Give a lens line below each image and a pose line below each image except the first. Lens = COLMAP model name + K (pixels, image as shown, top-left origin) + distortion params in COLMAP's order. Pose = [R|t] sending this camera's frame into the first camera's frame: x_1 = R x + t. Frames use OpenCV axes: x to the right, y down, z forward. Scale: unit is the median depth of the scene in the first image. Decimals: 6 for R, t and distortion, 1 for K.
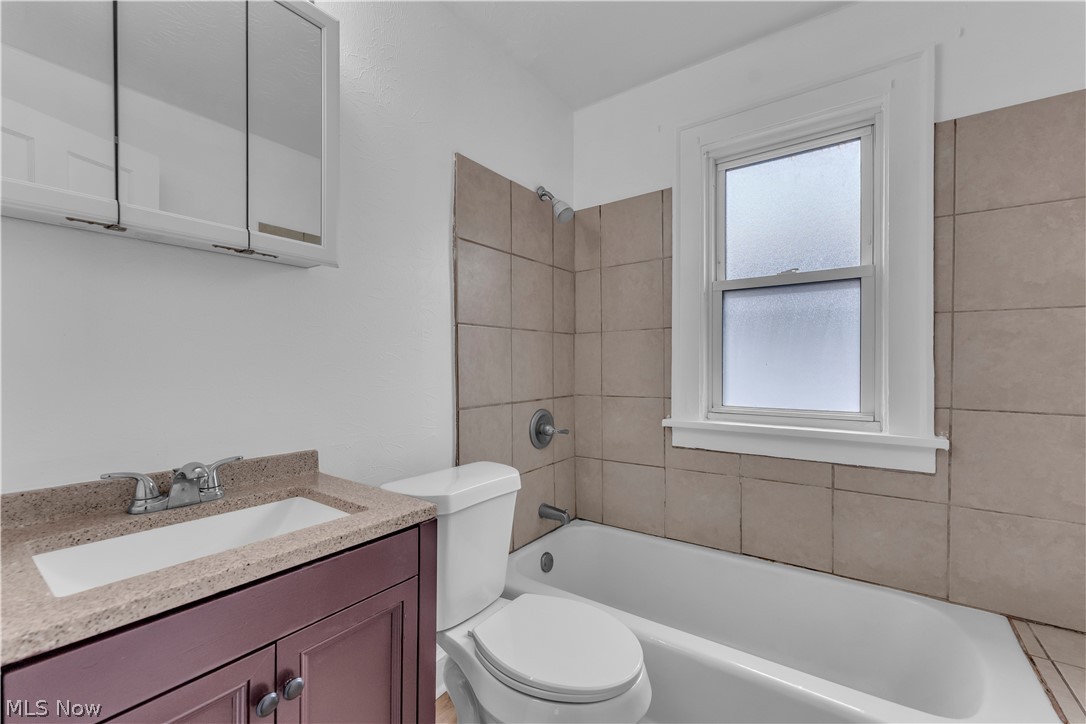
lens RADIAL K [[440.9, 0, 548.5], [0, 440.9, 366.7], [0, 0, 1]] dist [0.003667, -0.000332]
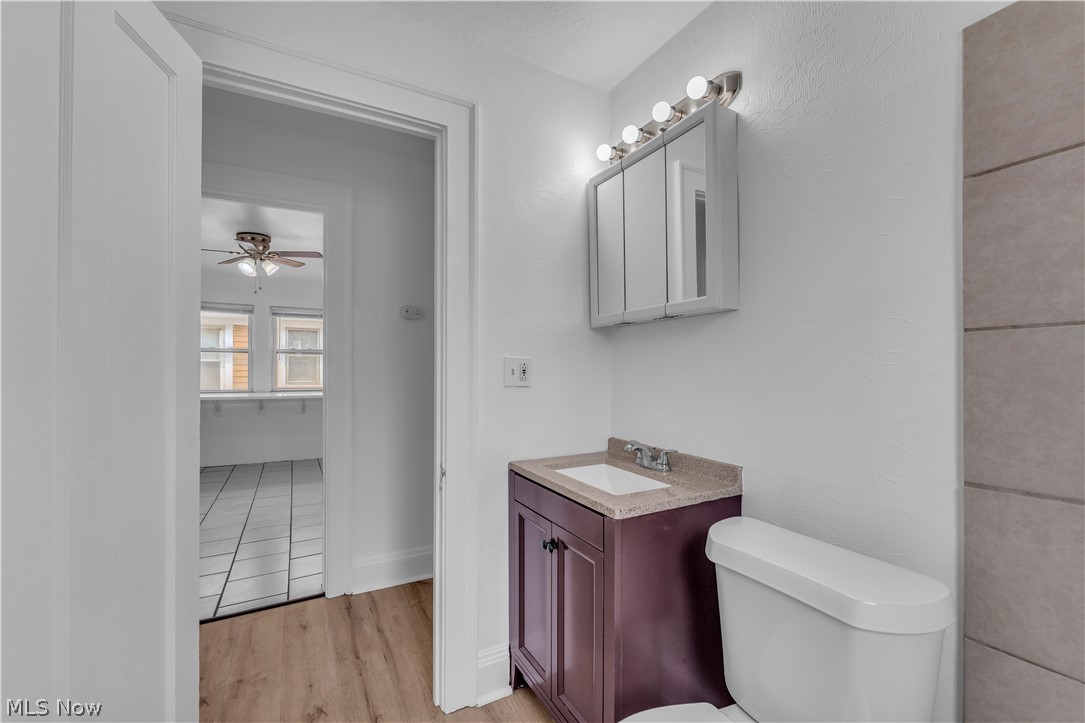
lens RADIAL K [[440.5, 0, 542.8], [0, 440.5, 362.1], [0, 0, 1]] dist [0.003667, -0.000332]
pose [[-0.423635, -0.007014, -0.905806, 0.888758], [0.000546, 0.999968, -0.007999, -0.092849], [0.905833, -0.003883, -0.423618, 1.217230]]
